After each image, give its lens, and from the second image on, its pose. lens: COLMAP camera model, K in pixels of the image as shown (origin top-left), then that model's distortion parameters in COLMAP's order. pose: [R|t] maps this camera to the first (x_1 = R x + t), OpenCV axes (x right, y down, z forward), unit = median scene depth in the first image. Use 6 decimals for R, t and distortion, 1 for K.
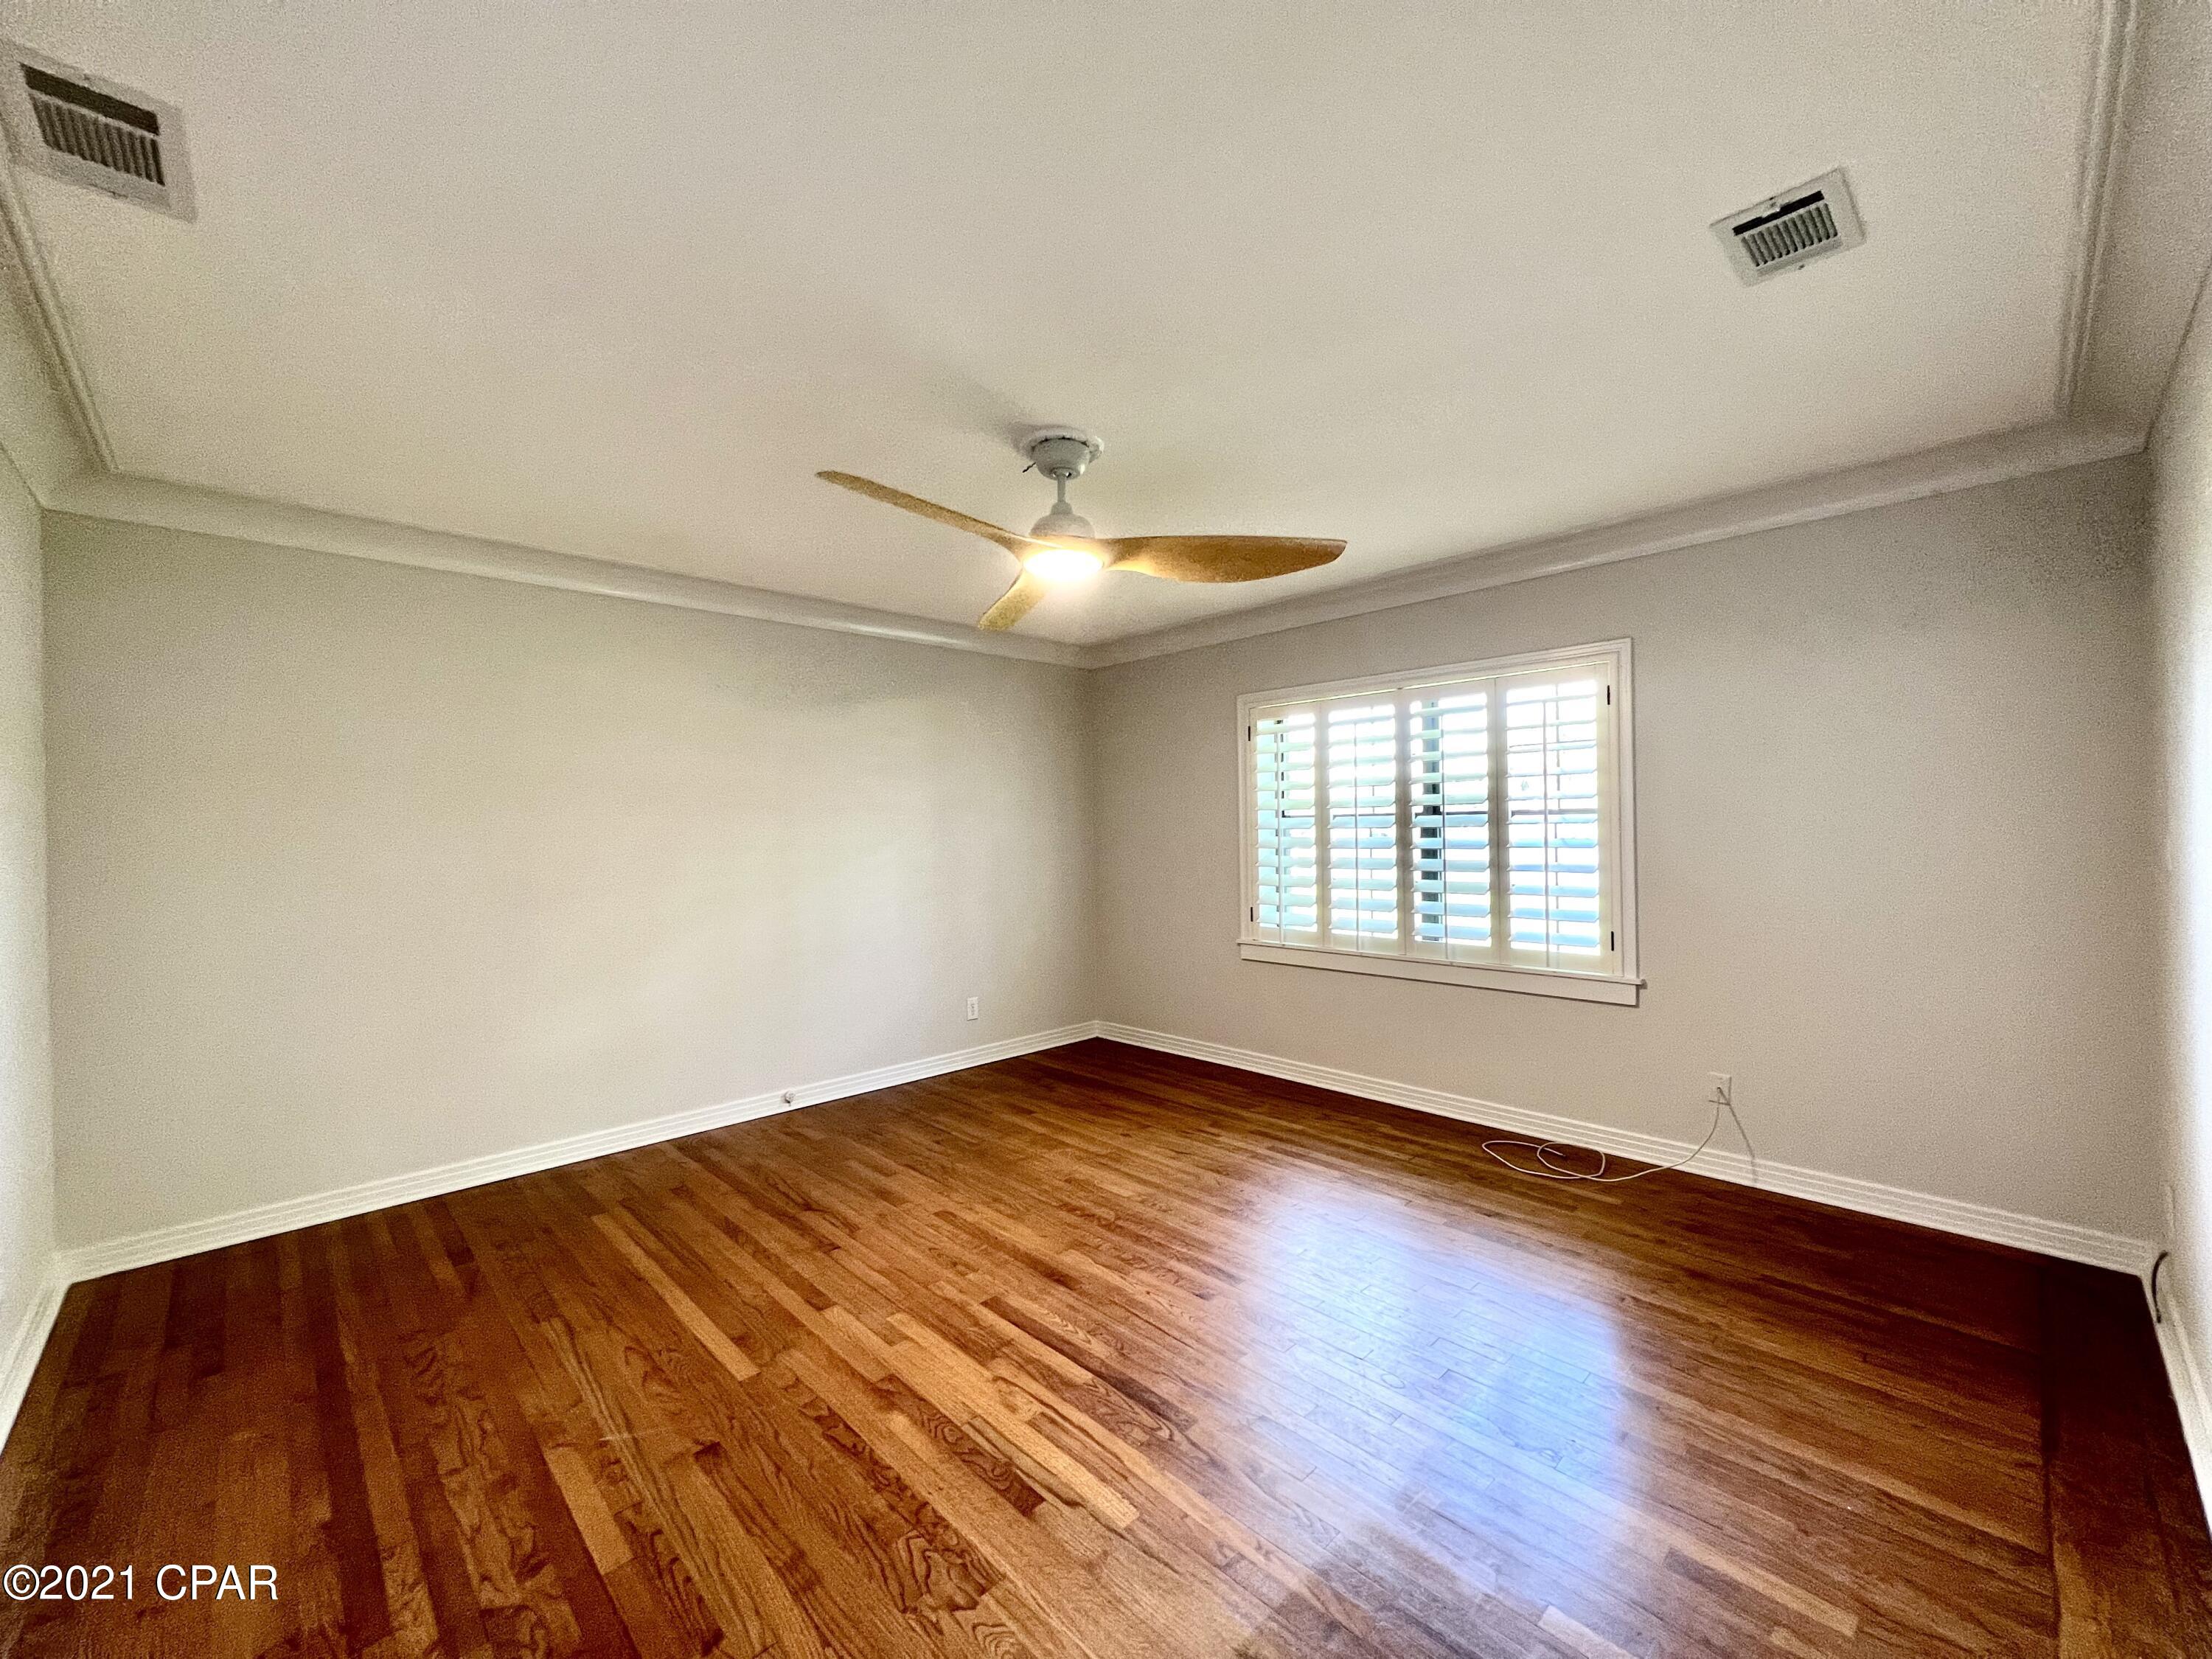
lens RADIAL K [[889.7, 0, 1129.6], [0, 889.7, 833.9], [0, 0, 1]] dist [-0.000899, 0.000068]
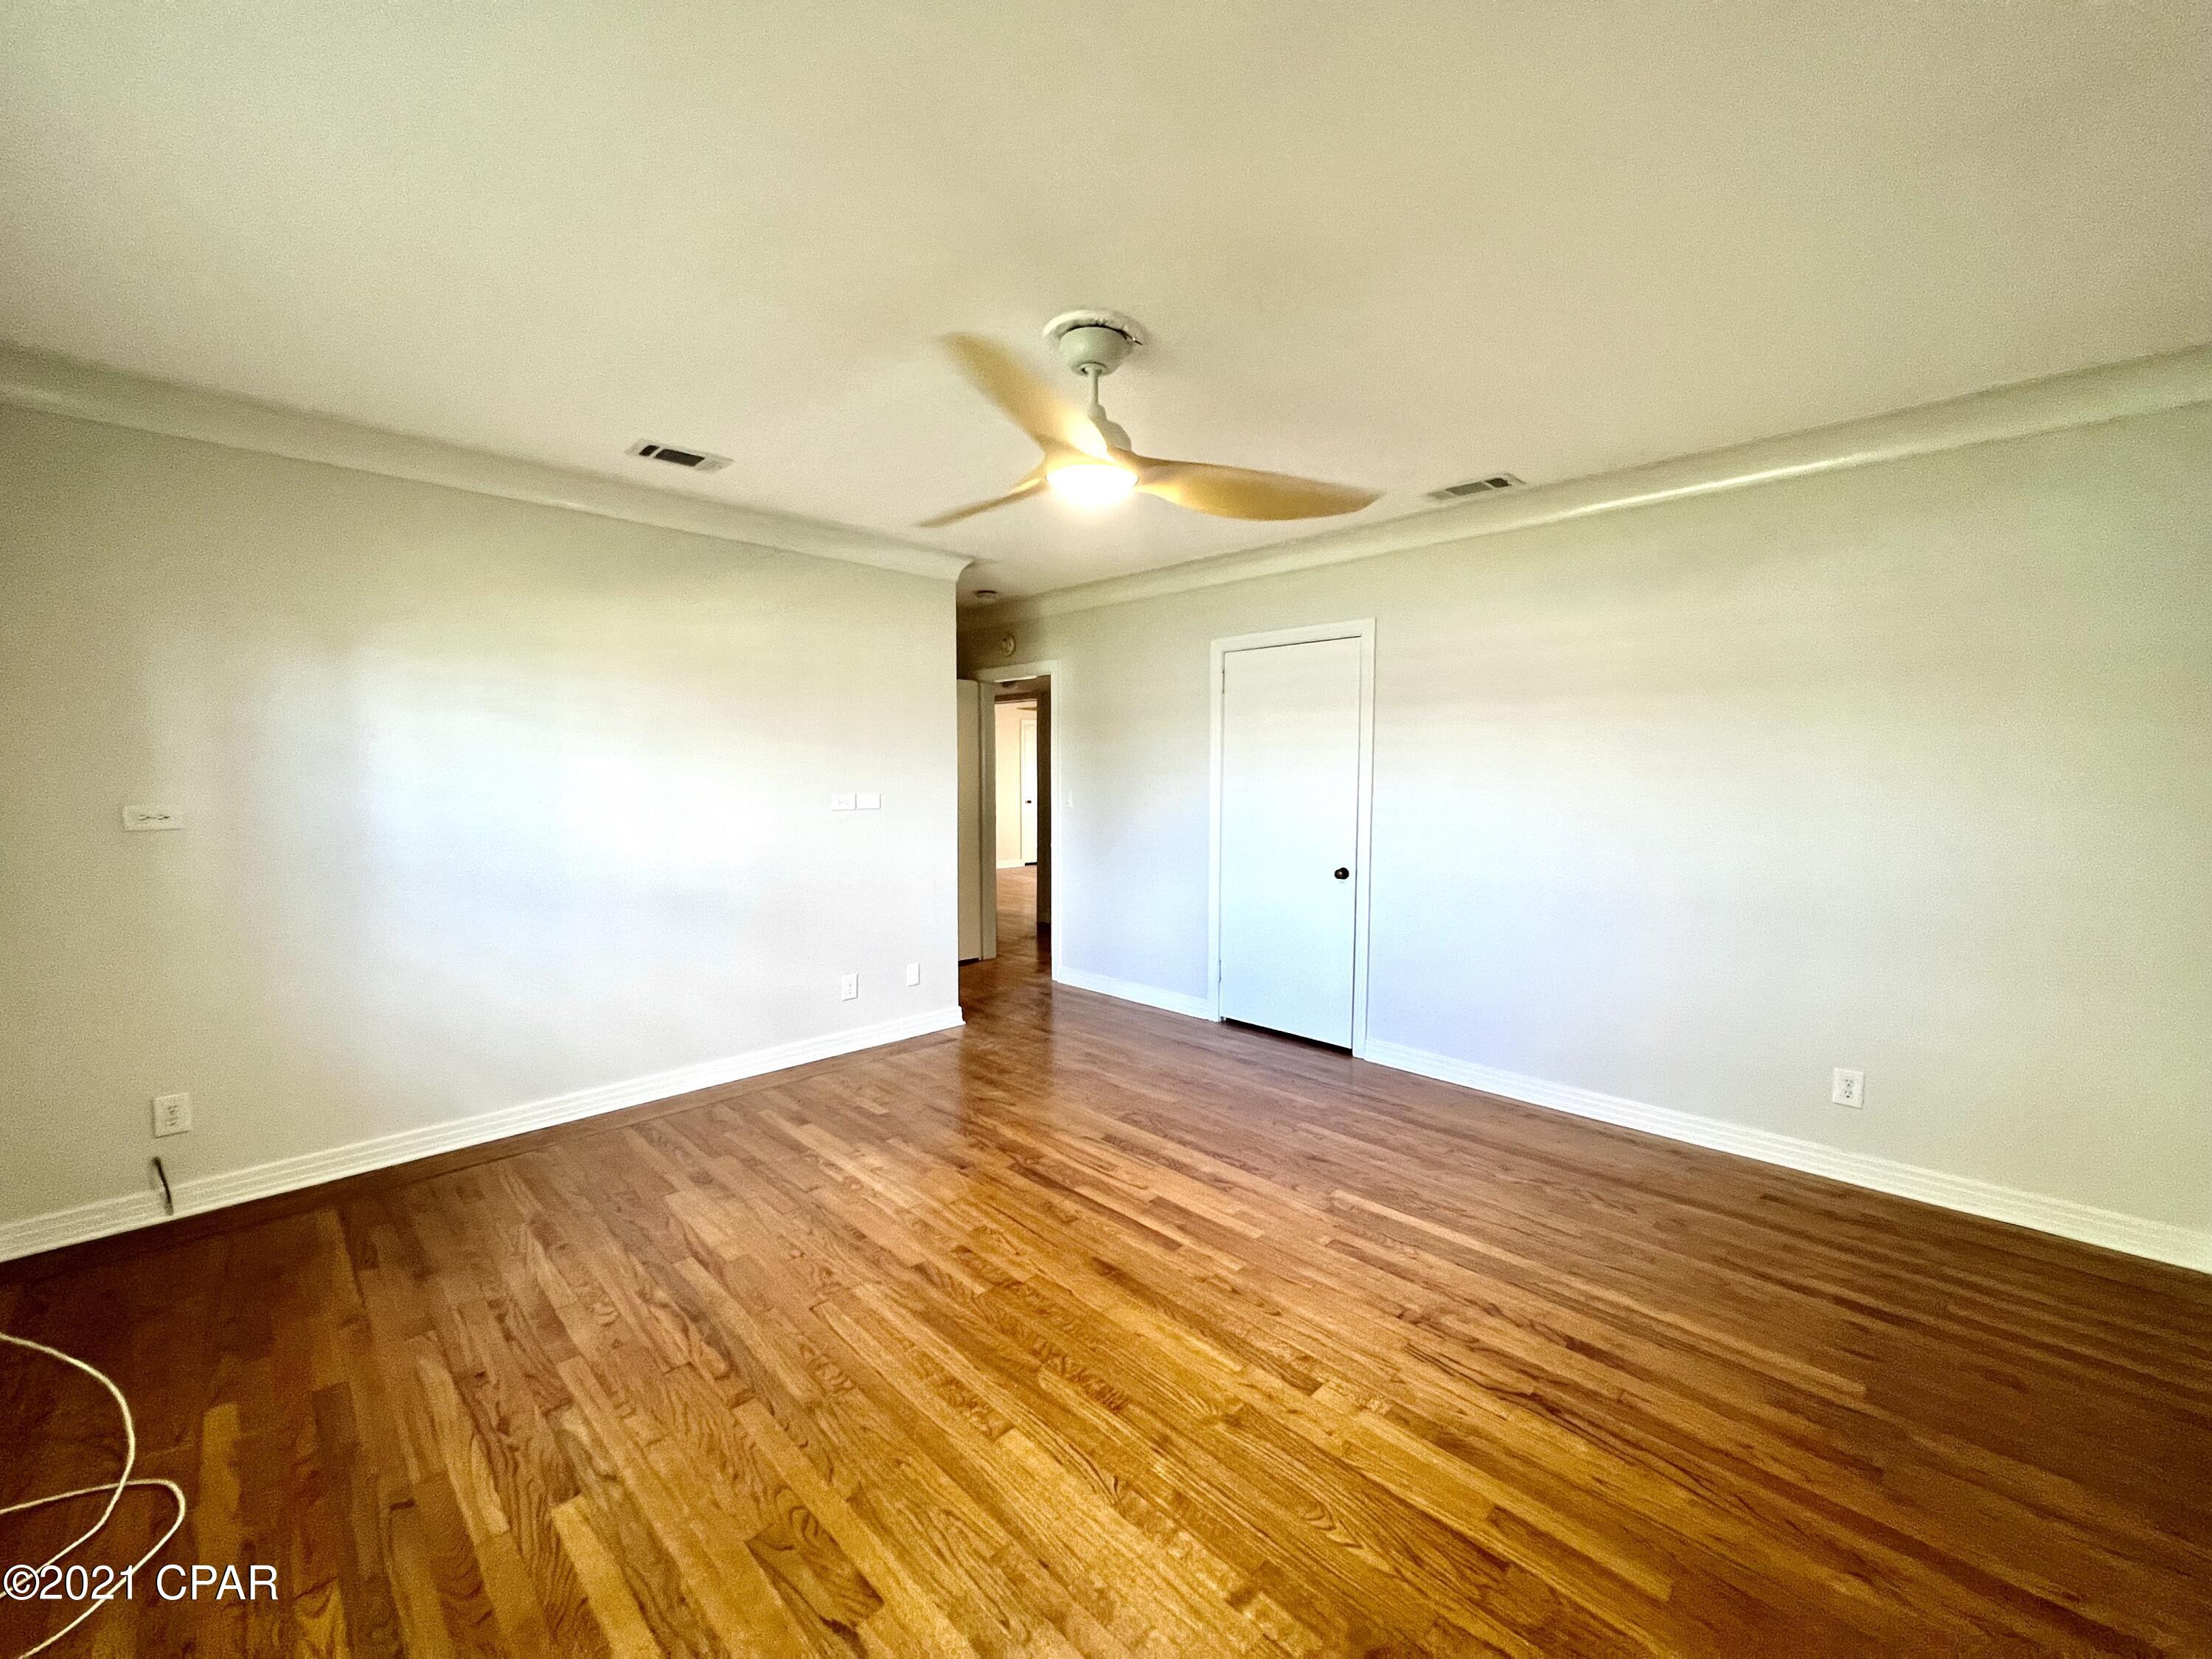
lens RADIAL K [[889.7, 0, 1114.2], [0, 889.7, 830.6], [0, 0, 1]] dist [-0.000899, 0.000068]
pose [[-0.999835, 0.018158, -0.000499, -0.097306], [0.018073, 0.997156, 0.073164, -0.023938], [0.001826, 0.073143, -0.997320, 2.004400]]
